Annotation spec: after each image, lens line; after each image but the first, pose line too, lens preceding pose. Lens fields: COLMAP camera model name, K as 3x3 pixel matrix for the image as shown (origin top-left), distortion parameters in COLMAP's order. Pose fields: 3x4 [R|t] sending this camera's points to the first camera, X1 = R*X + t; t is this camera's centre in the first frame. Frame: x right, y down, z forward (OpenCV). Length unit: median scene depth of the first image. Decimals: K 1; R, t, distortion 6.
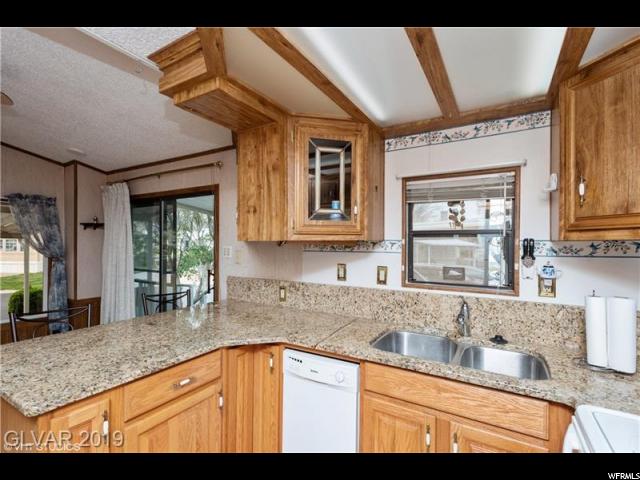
lens RADIAL K [[307.3, 0, 320.0], [0, 307.3, 240.0], [0, 0, 1]] dist [0.015808, 0.000130]
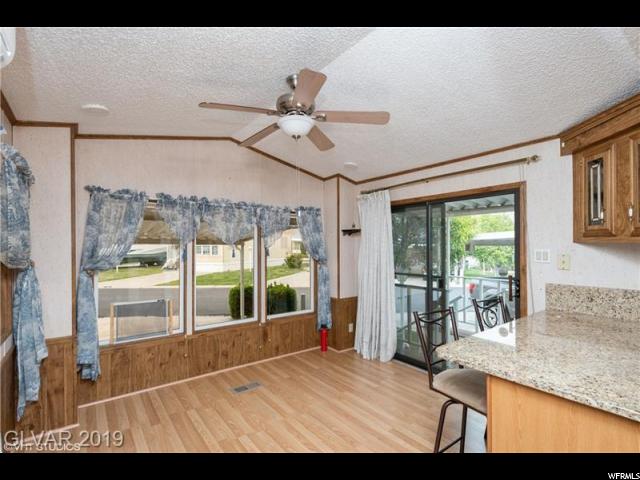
lens RADIAL K [[307.9, 0, 319.7], [0, 307.9, 244.4], [0, 0, 1]] dist [0.002099, 0.000000]
pose [[0.929337, -0.011476, -0.369055, -0.752054], [0.011978, 0.999928, -0.000931, -0.004628], [0.369039, -0.003555, 0.929407, -0.093311]]
